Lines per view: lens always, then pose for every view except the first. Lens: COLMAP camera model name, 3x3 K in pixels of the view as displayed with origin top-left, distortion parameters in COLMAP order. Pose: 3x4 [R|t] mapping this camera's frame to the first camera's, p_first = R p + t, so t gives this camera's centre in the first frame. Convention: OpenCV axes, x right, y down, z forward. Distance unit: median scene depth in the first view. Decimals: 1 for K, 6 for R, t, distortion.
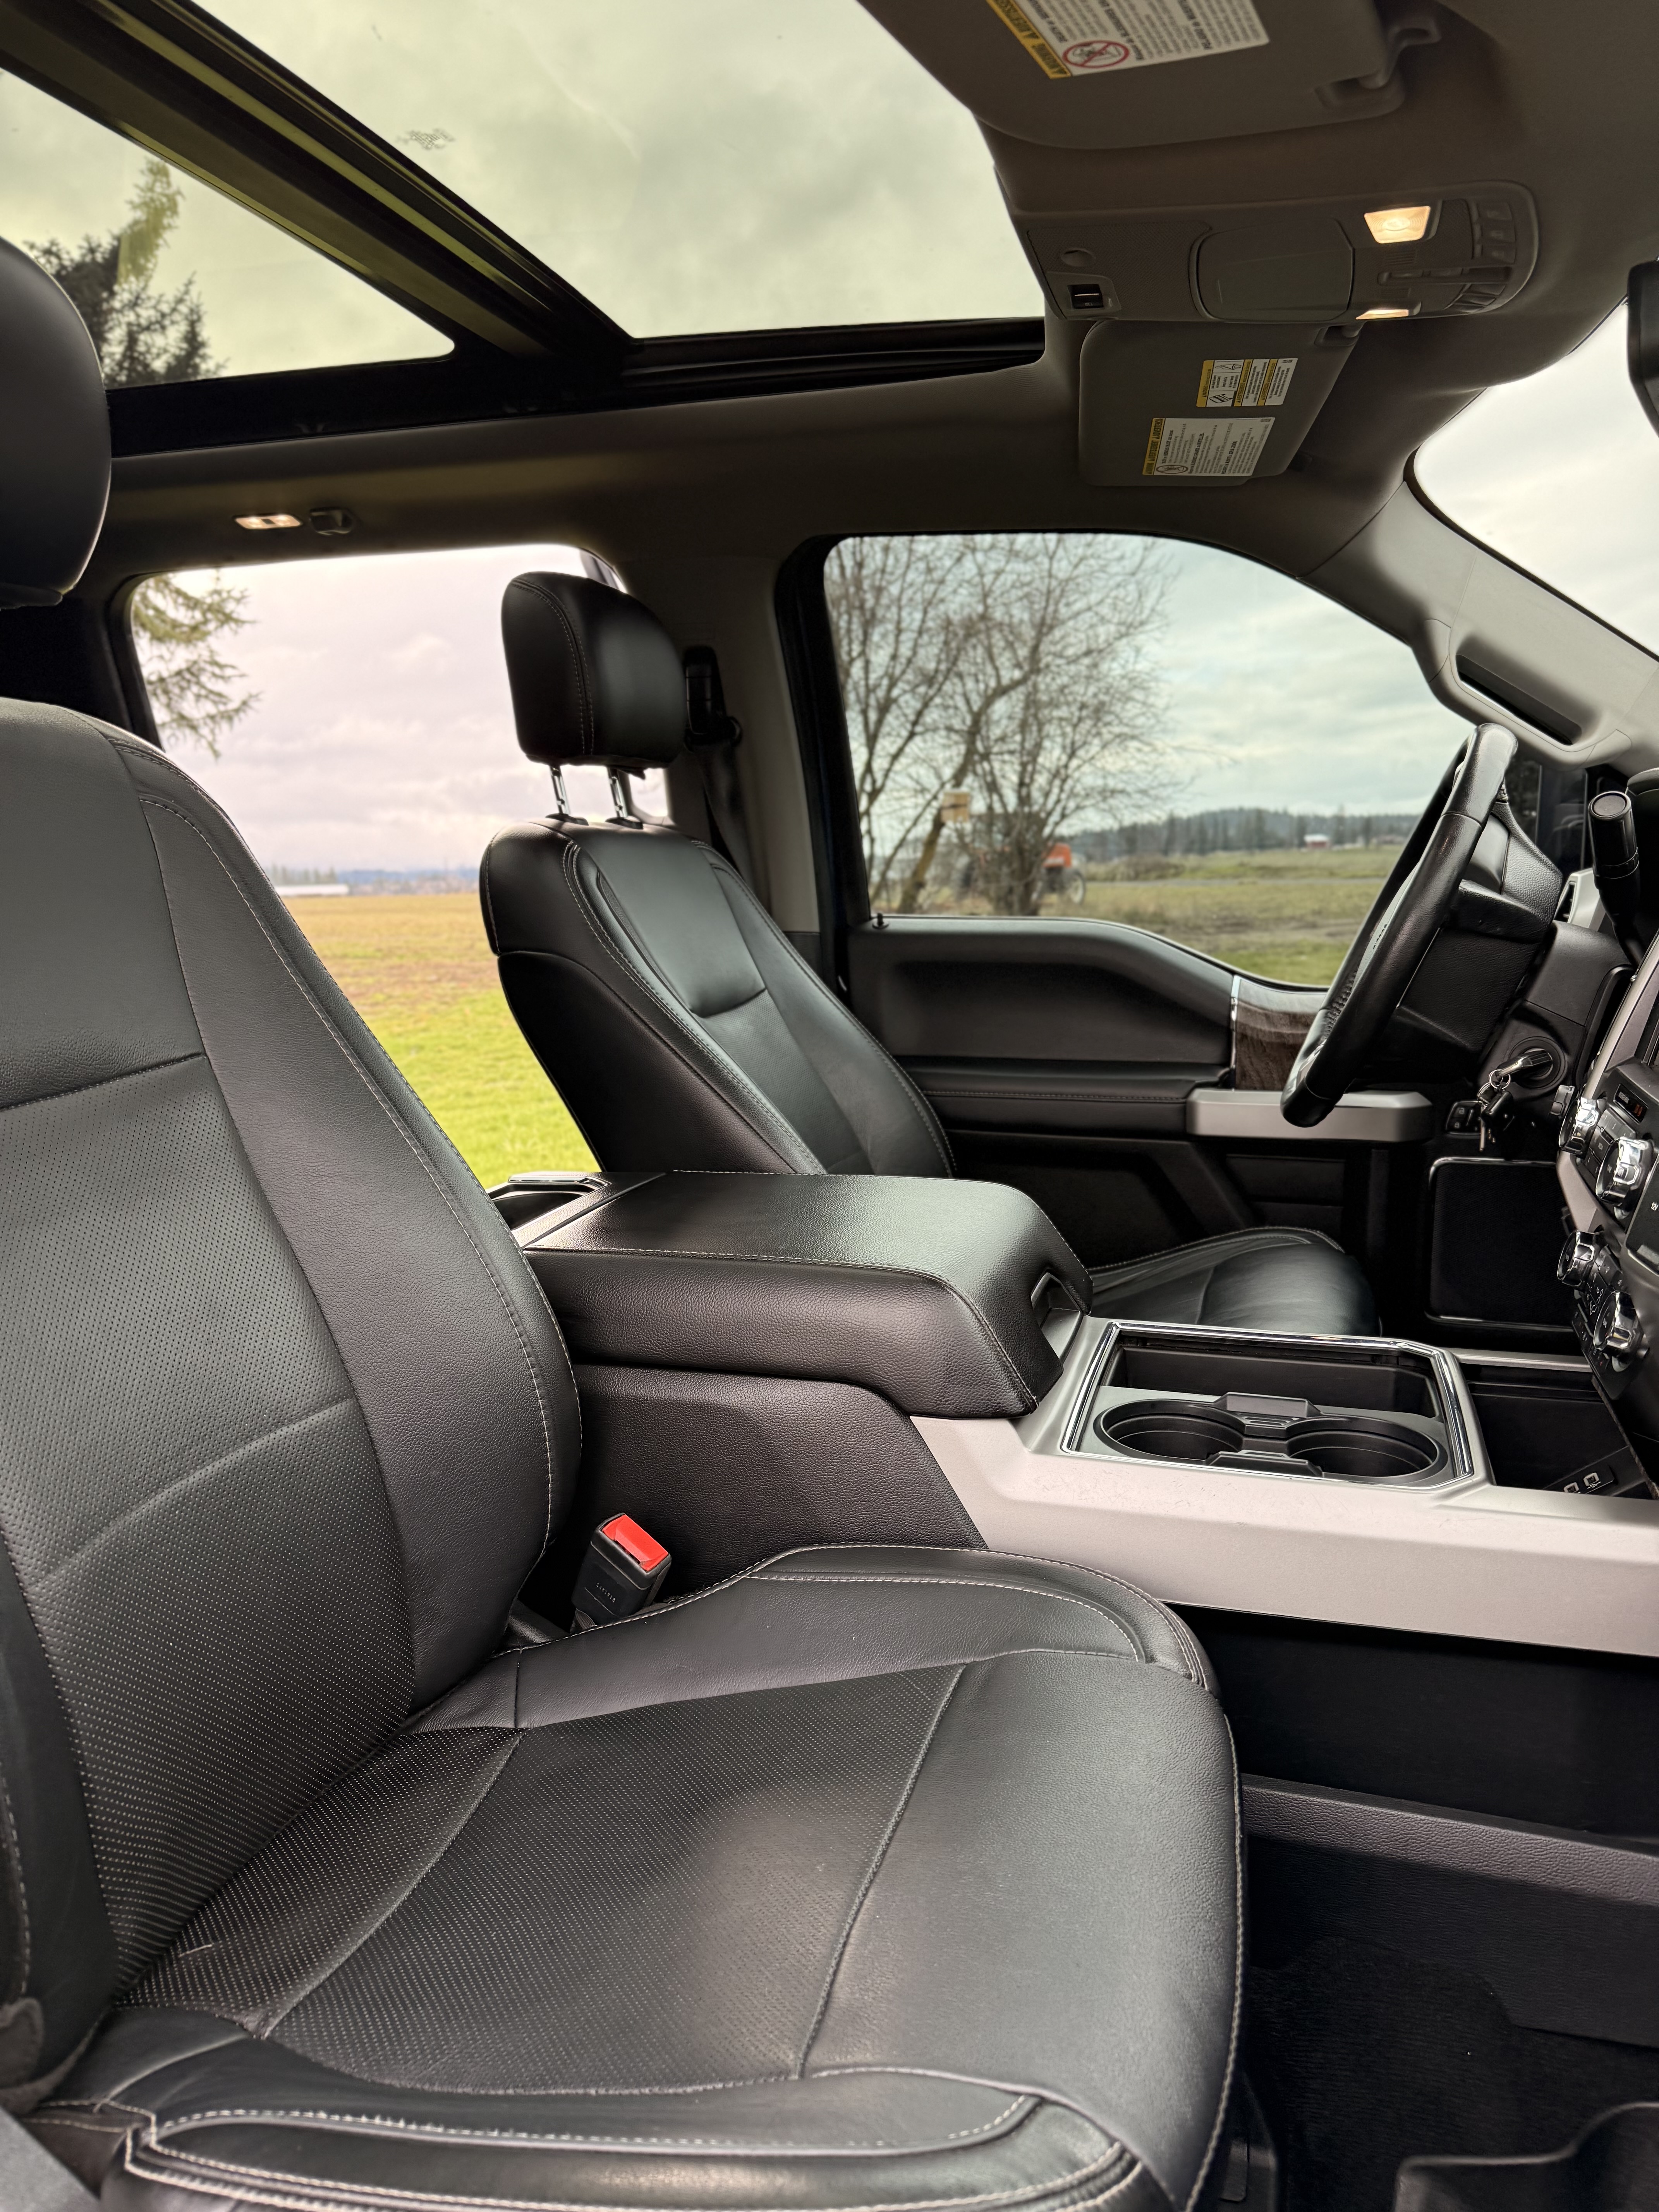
lens RADIAL K [[1586.0, 0, 830.7], [0, 1586.0, 1125.1], [0, 0, 1]] dist [0.047006, -0.050638]
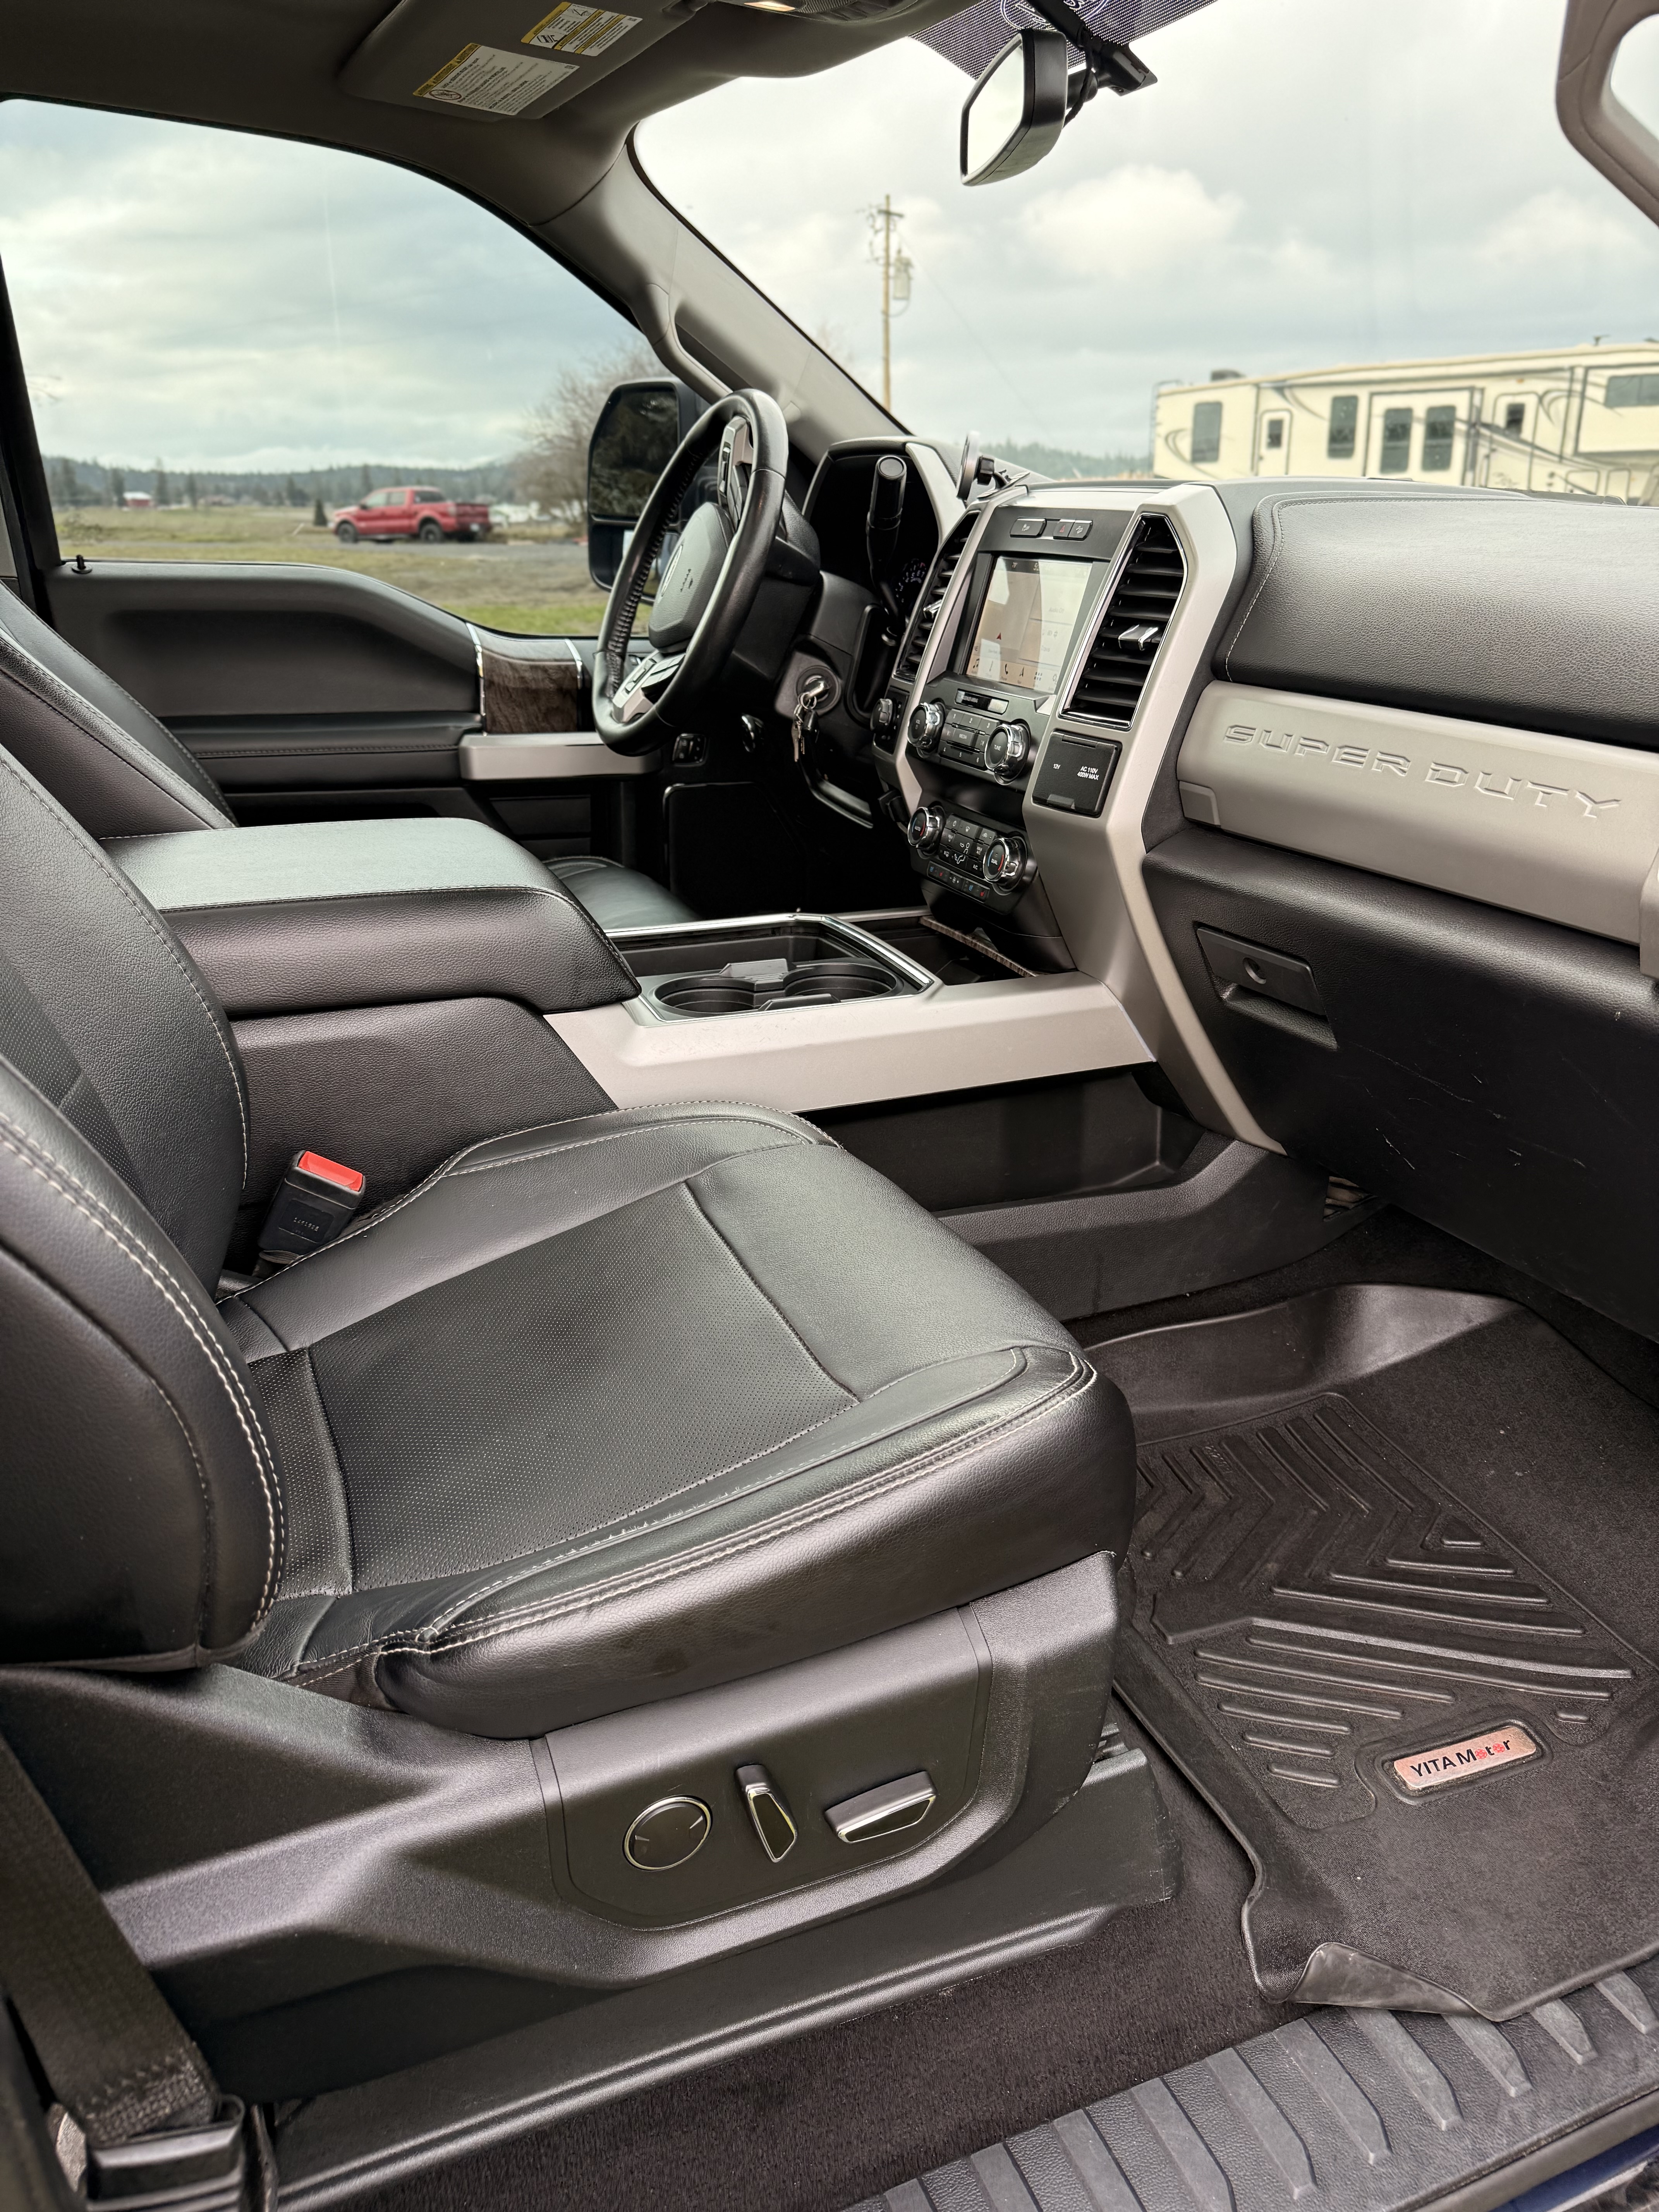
lens RADIAL K [[1586.0, 0, 830.7], [0, 1586.0, 1102.7], [0, 0, 1]] dist [0.047006, -0.050638]
pose [[0.779003, -0.189569, 0.597677, -0.394190], [0.078037, 0.975103, 0.207567, 0.022411], [-0.622145, -0.115055, 0.774402, -0.007272]]
